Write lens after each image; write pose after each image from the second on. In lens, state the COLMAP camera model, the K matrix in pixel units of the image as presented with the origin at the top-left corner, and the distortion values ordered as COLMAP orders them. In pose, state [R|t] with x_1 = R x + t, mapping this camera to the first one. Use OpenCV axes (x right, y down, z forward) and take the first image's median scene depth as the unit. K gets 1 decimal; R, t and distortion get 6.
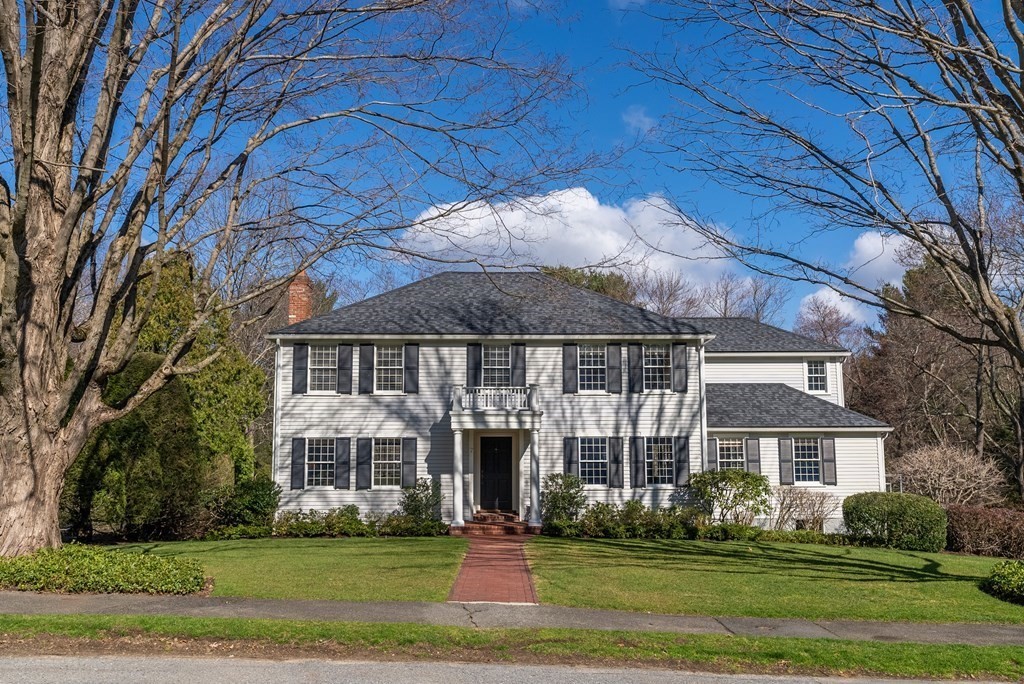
lens RADIAL K [[910.3, 0, 511.0], [0, 910.3, 342.4], [0, 0, 1]] dist [0.005614, -0.001724]
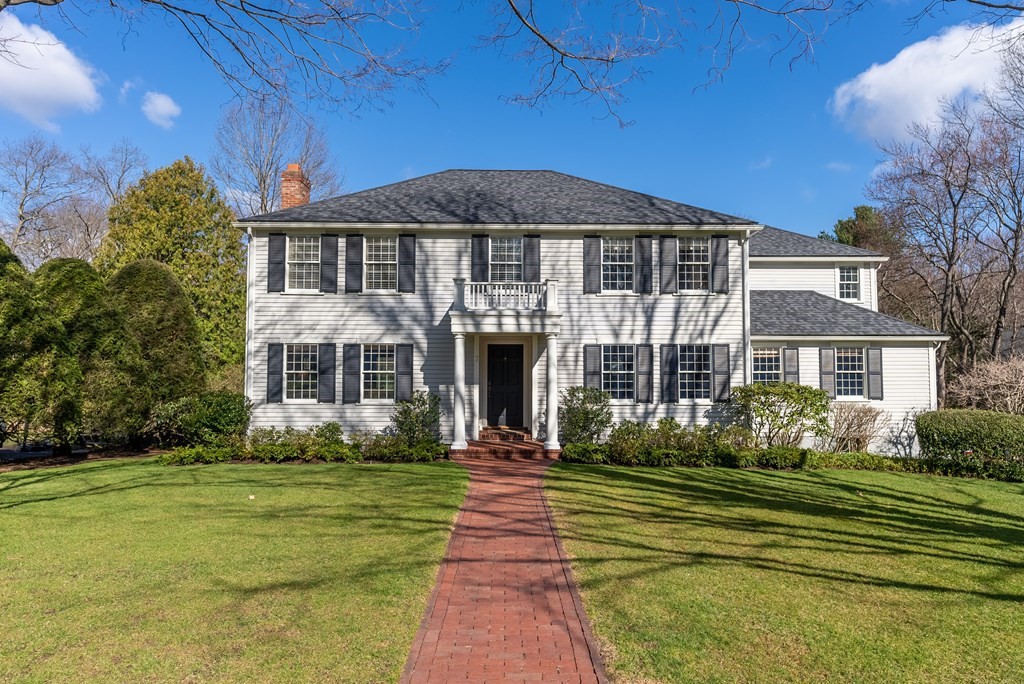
lens RADIAL K [[660.9, 0, 511.8], [0, 660.9, 337.3], [0, 0, 1]] dist [-0.010373, -0.003453]
pose [[0.999980, 0.004753, -0.004180, -0.007651], [-0.004429, 0.997230, 0.074246, 0.051112], [0.004521, -0.074226, 0.997231, 0.374624]]
